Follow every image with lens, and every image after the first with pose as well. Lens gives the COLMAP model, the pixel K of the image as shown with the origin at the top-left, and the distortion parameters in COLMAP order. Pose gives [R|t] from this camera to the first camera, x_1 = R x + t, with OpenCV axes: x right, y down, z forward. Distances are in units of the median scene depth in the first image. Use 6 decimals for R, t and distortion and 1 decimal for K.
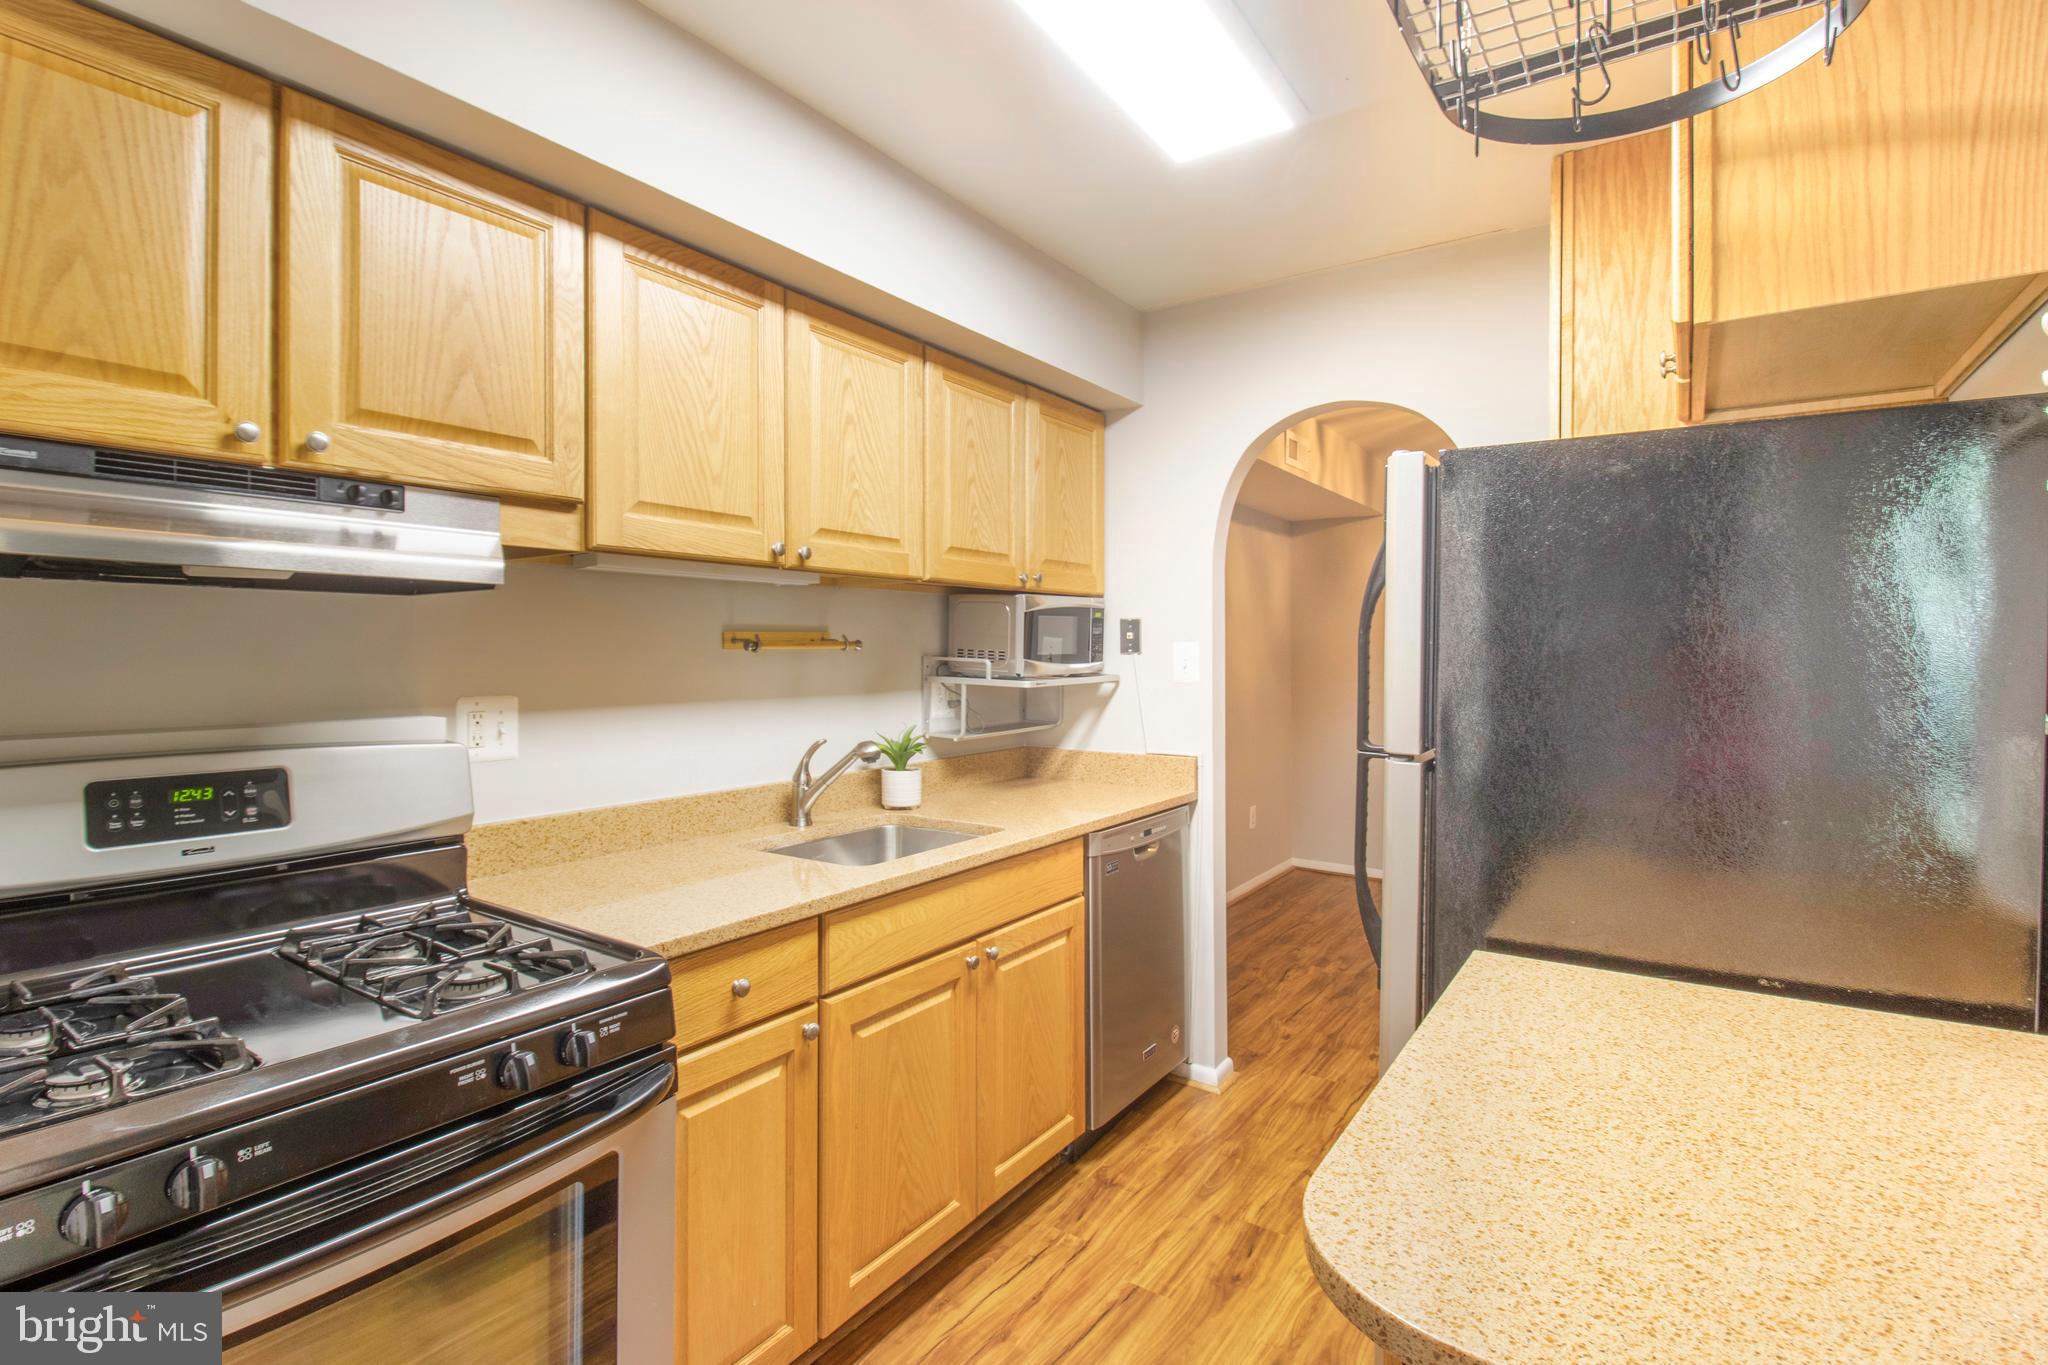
lens RADIAL K [[977.3, 0, 984.7], [0, 977.3, 653.8], [0, 0, 1]] dist [0.005622, -0.009034]
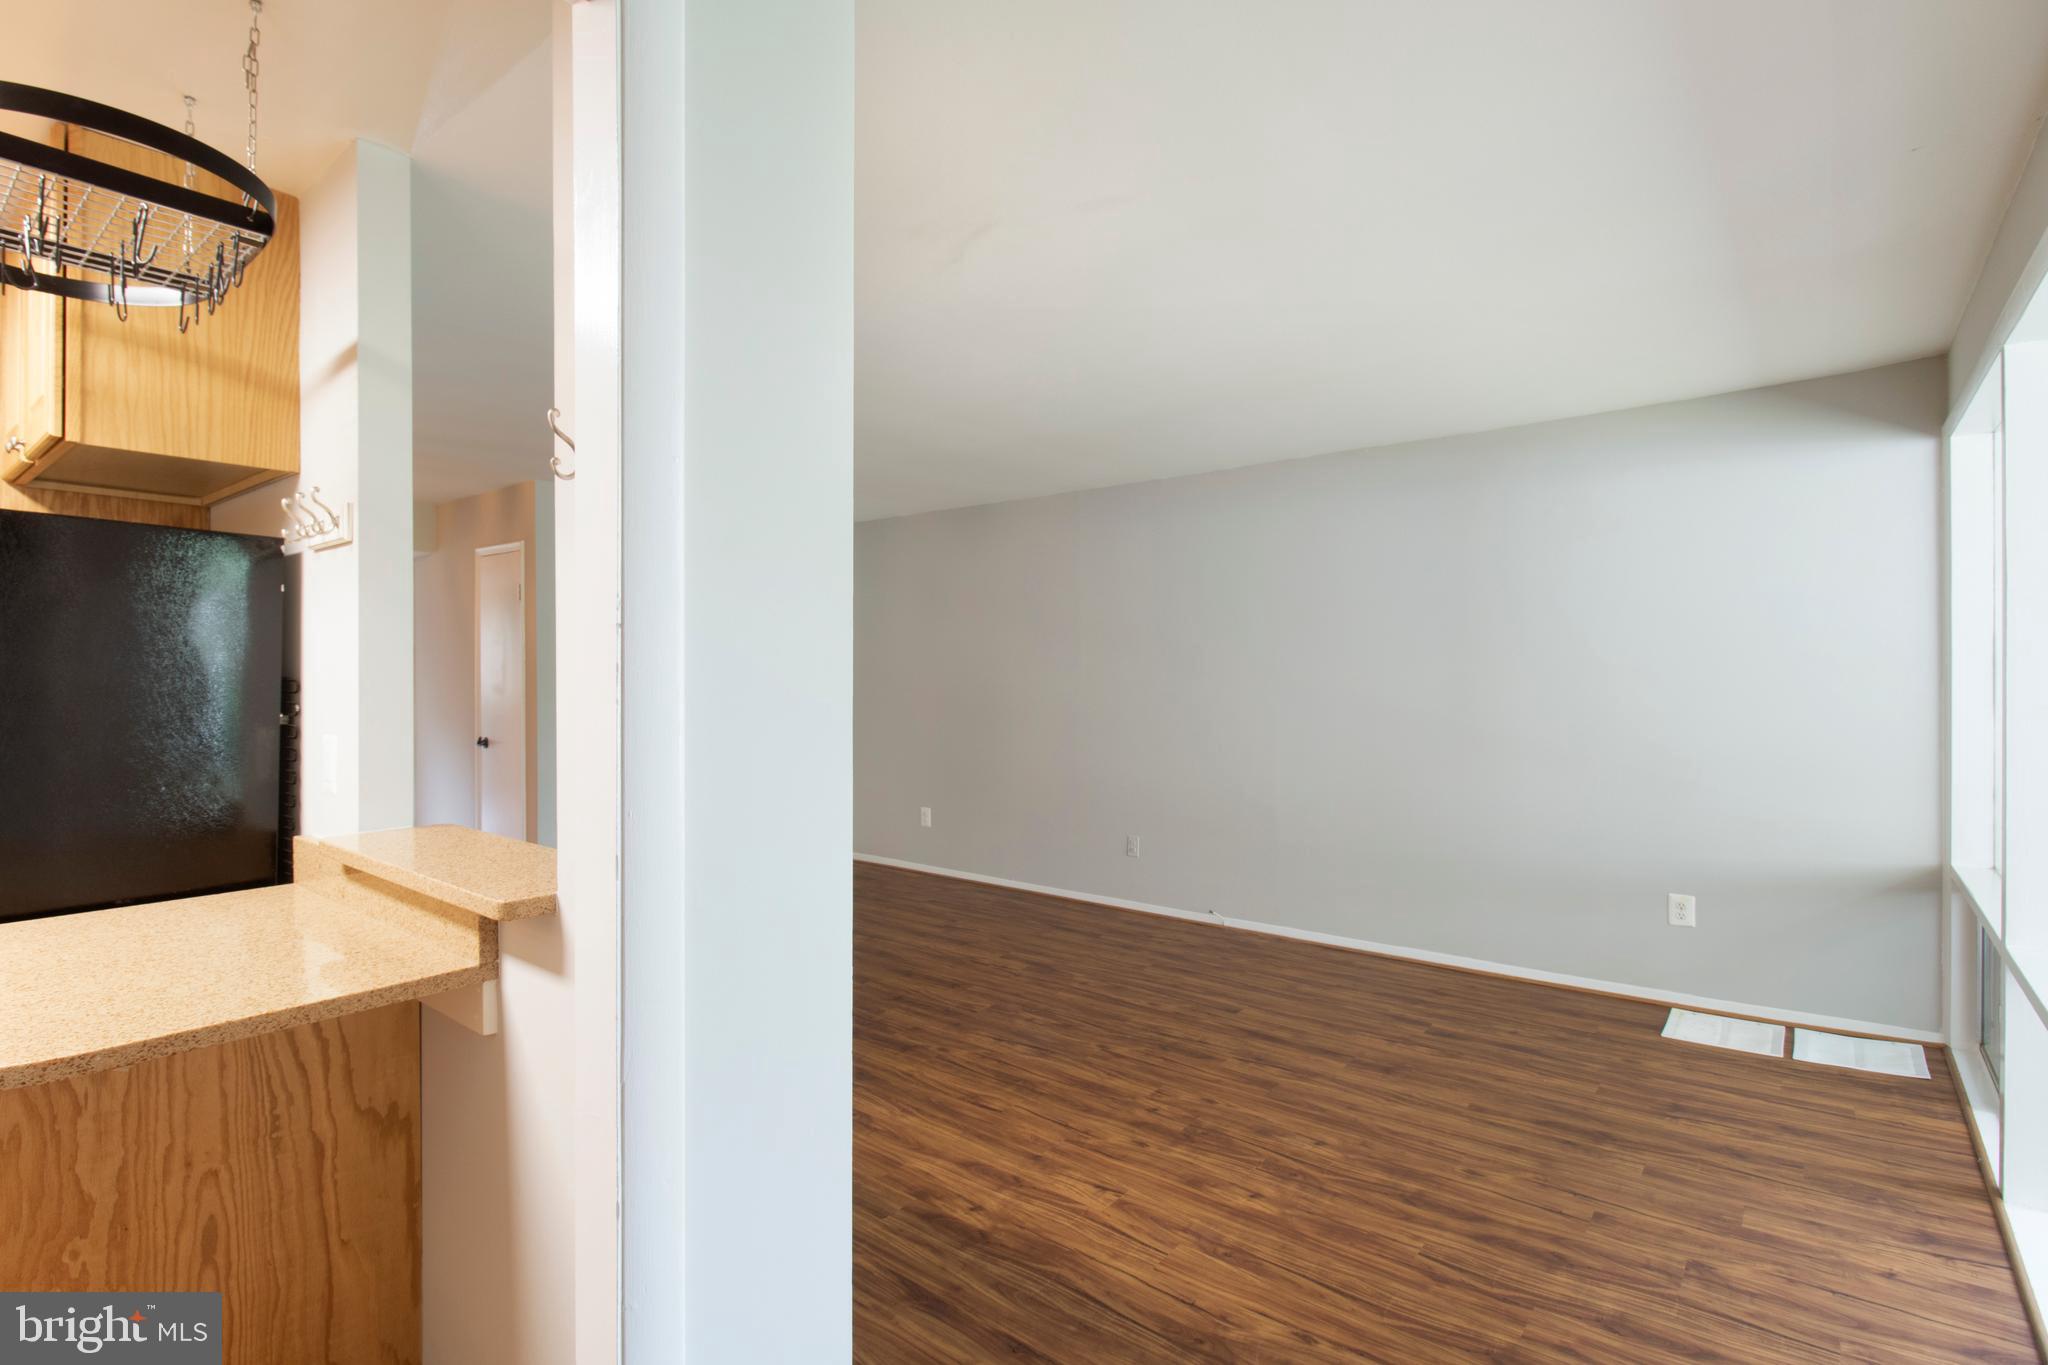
lens RADIAL K [[977.3, 0, 992.4], [0, 977.3, 675.9], [0, 0, 1]] dist [0.005622, -0.009034]
pose [[0.064728, -0.000158, 0.997903, -0.340304], [-0.001308, 0.999999, 0.000243, -0.004466], [-0.997902, -0.001321, 0.064728, -0.238081]]
